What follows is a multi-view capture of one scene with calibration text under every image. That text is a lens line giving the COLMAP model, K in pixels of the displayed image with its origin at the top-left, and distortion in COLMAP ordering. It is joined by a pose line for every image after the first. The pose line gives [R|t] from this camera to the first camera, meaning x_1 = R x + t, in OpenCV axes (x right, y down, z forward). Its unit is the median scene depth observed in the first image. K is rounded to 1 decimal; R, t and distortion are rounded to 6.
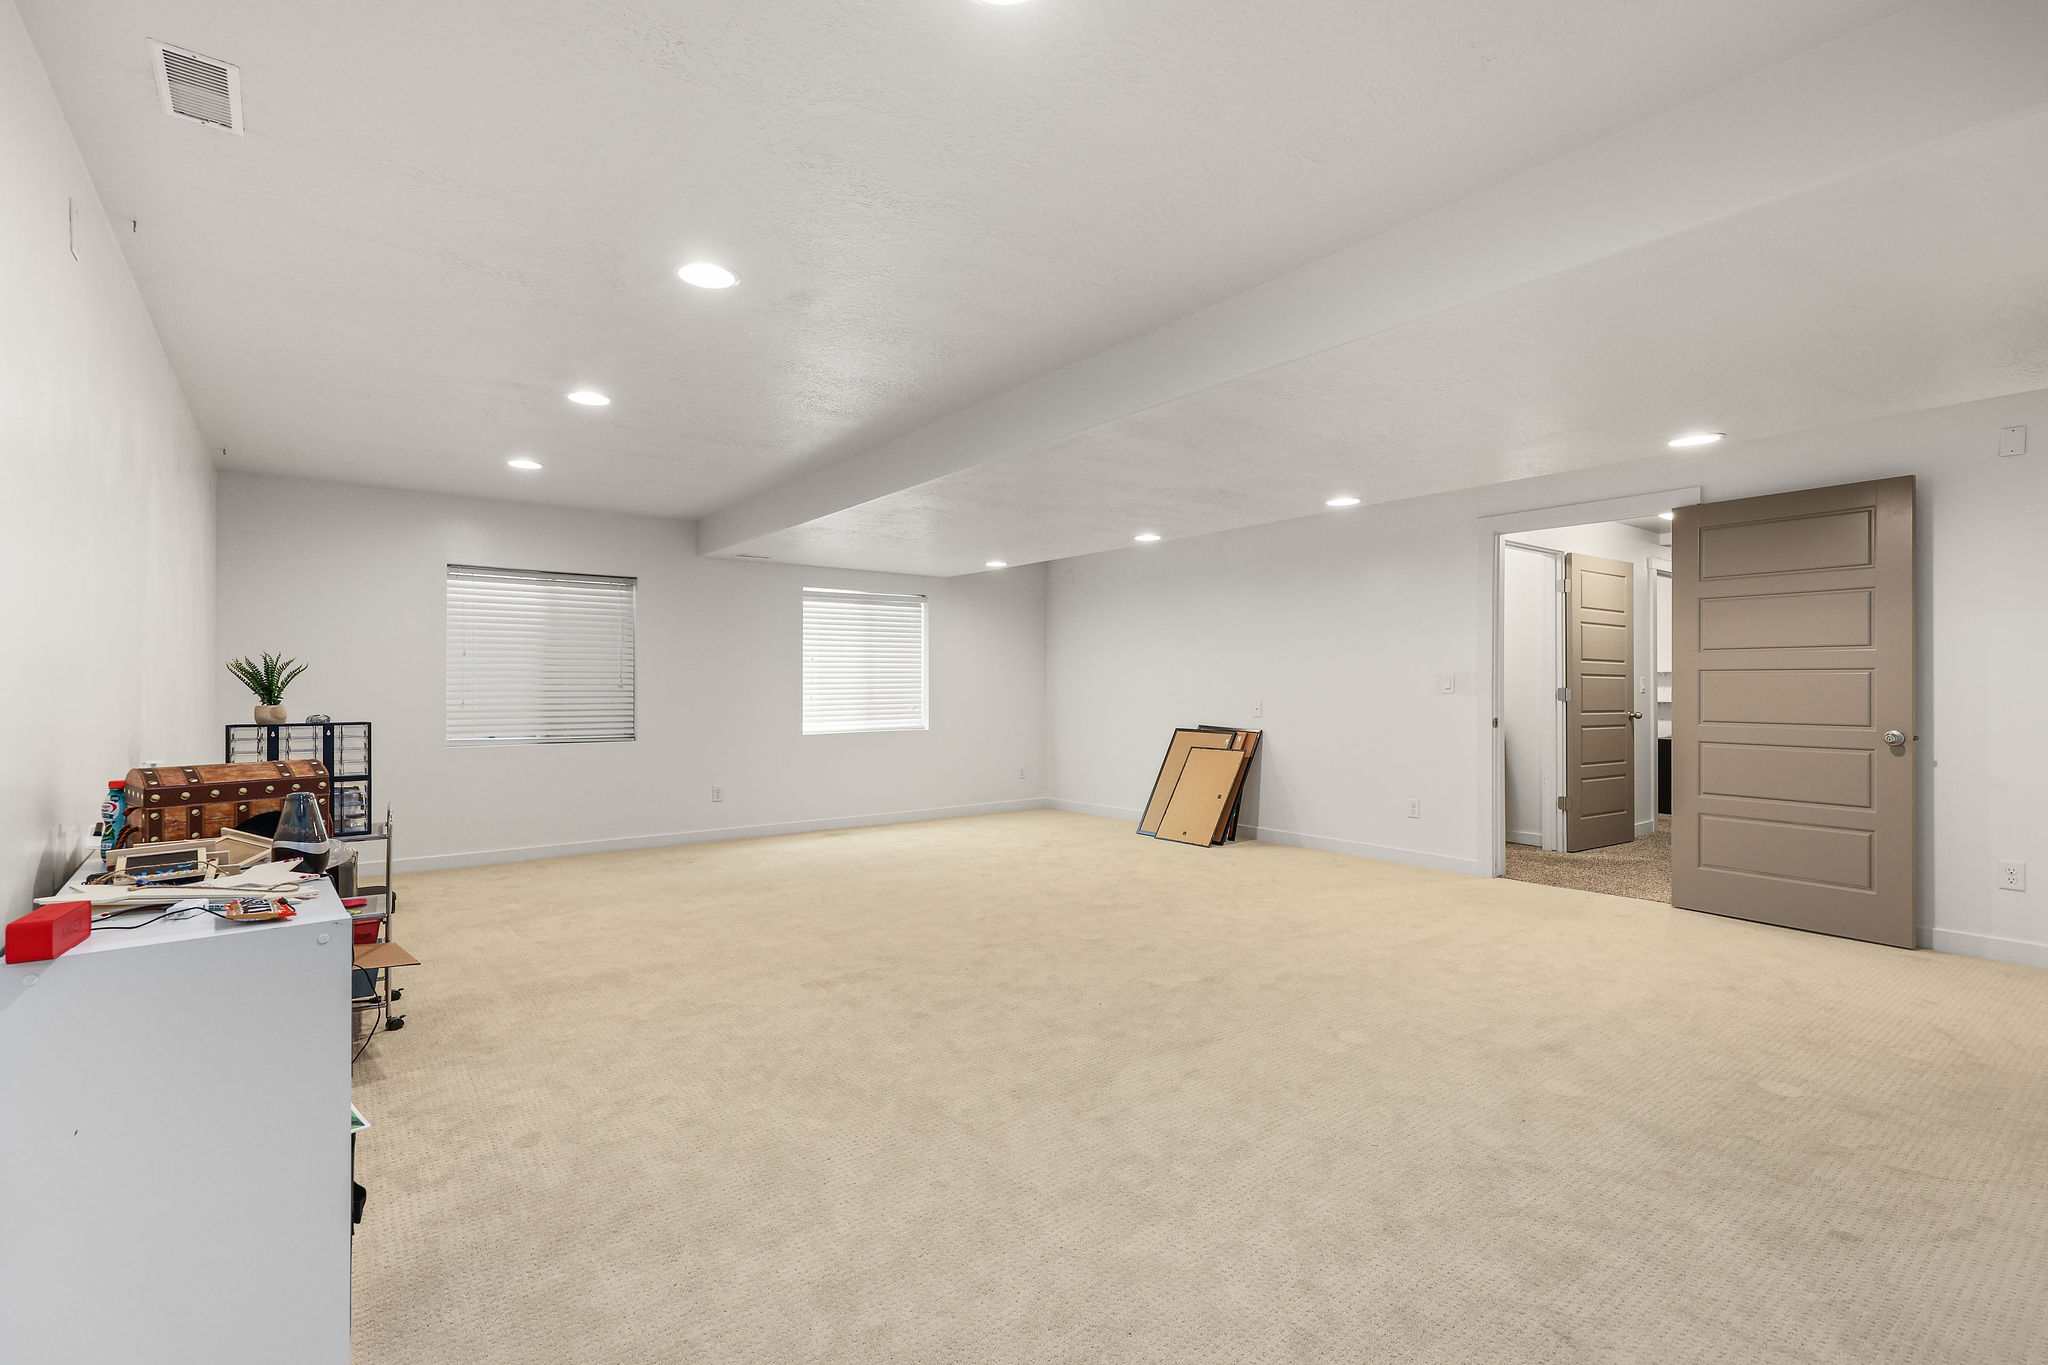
lens RADIAL K [[923.1, 0, 1021.4], [0, 923.1, 685.8], [0, 0, 1]] dist [0.000804, -0.001060]
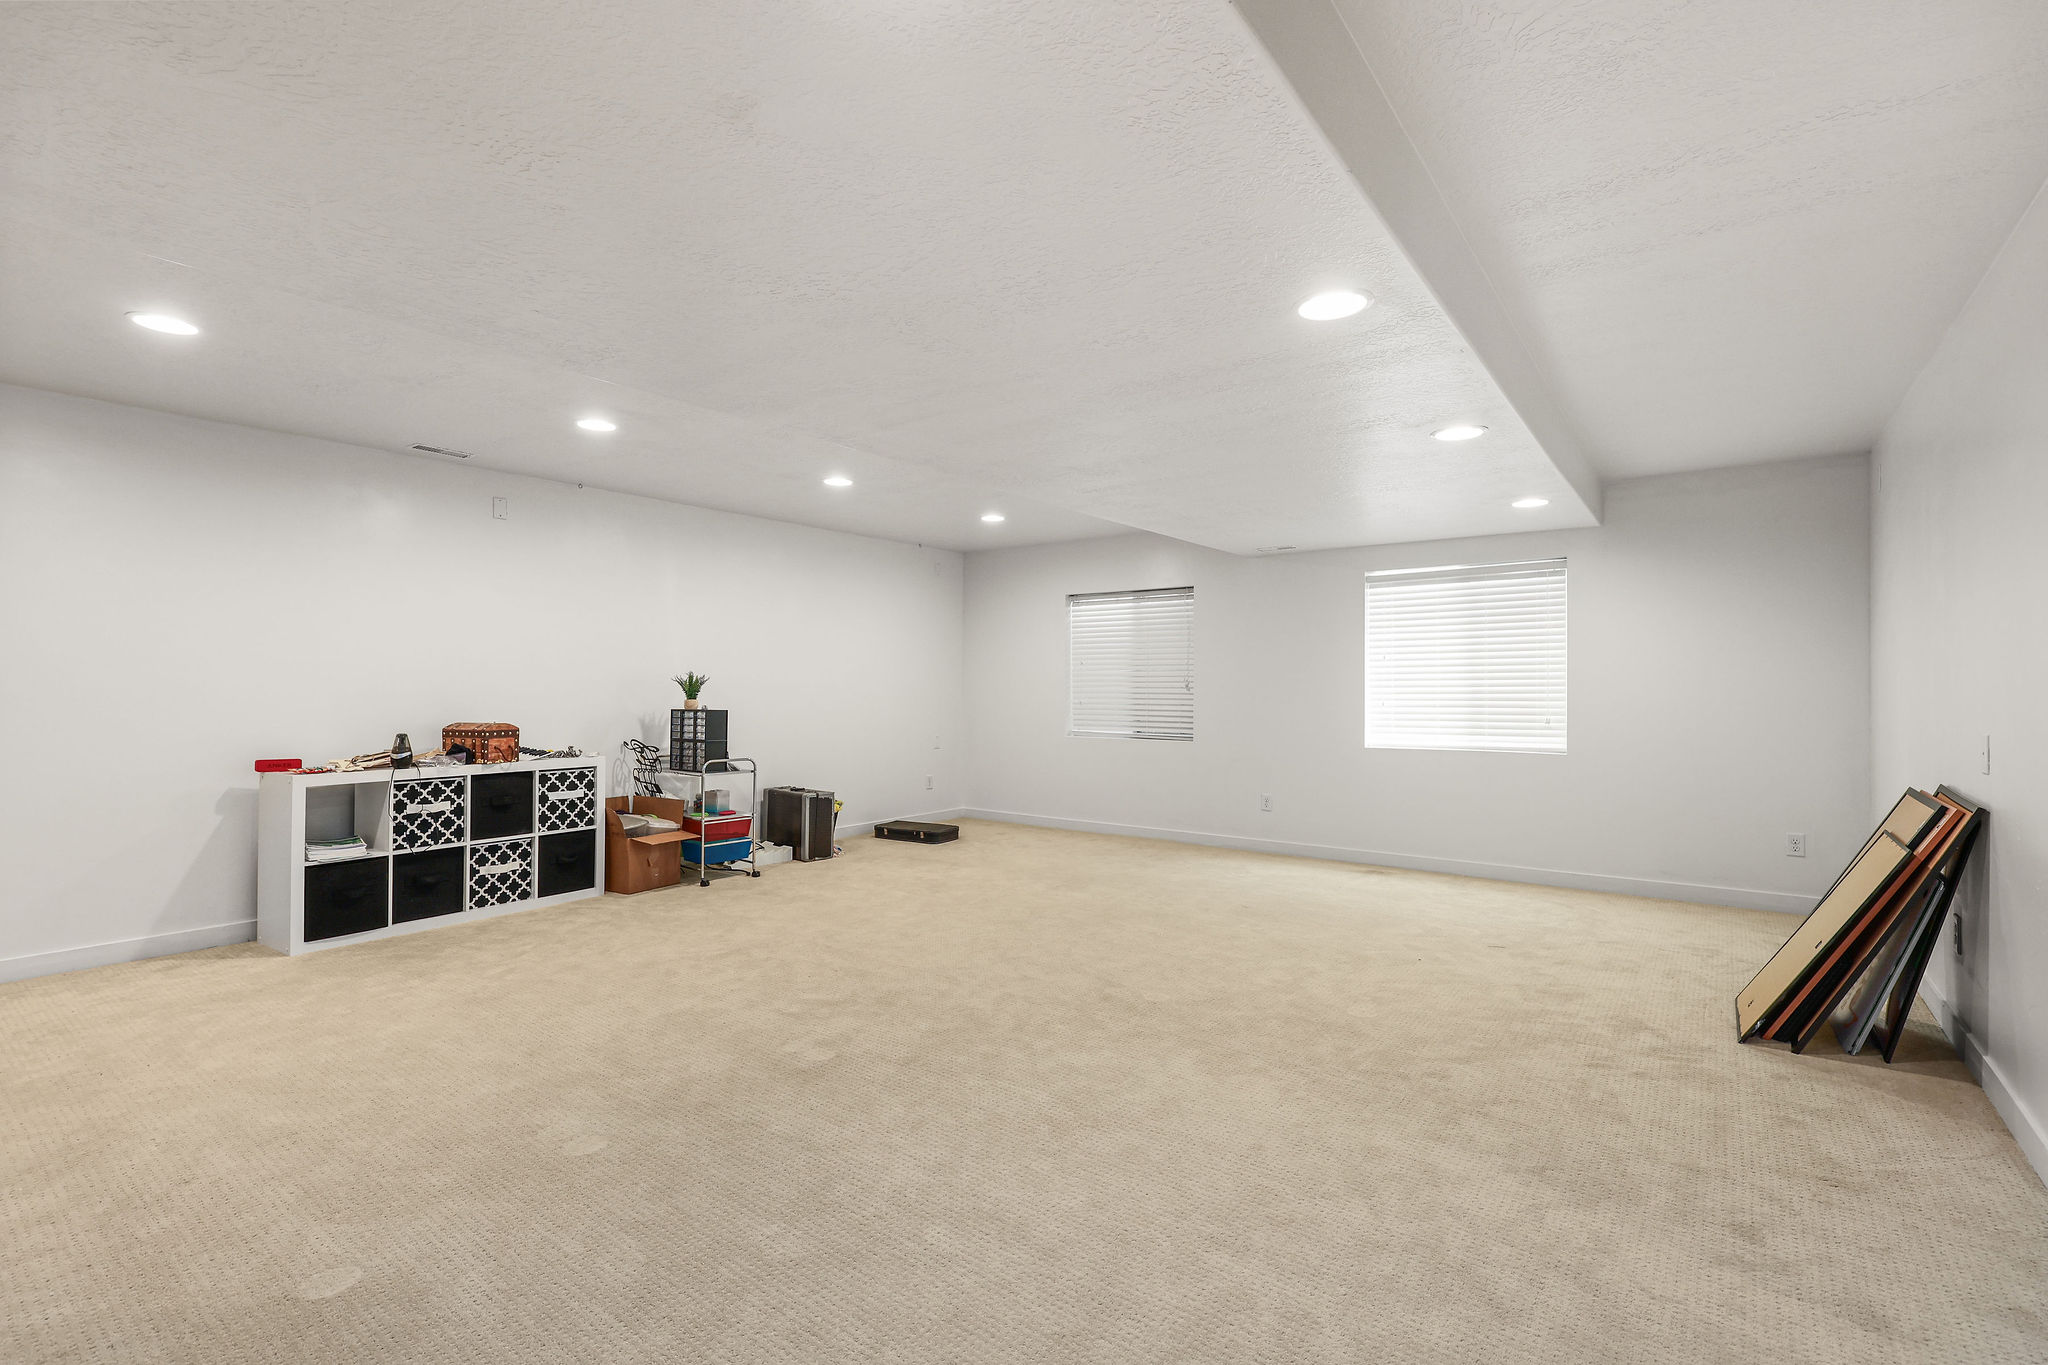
lens RADIAL K [[923.1, 0, 1020.9], [0, 923.1, 681.7], [0, 0, 1]] dist [0.000804, -0.001060]
pose [[0.256636, -0.005372, -0.966493, 0.556165], [0.000054, 0.999985, -0.005544, -0.002609], [0.966508, 0.001370, 0.256633, 0.539863]]
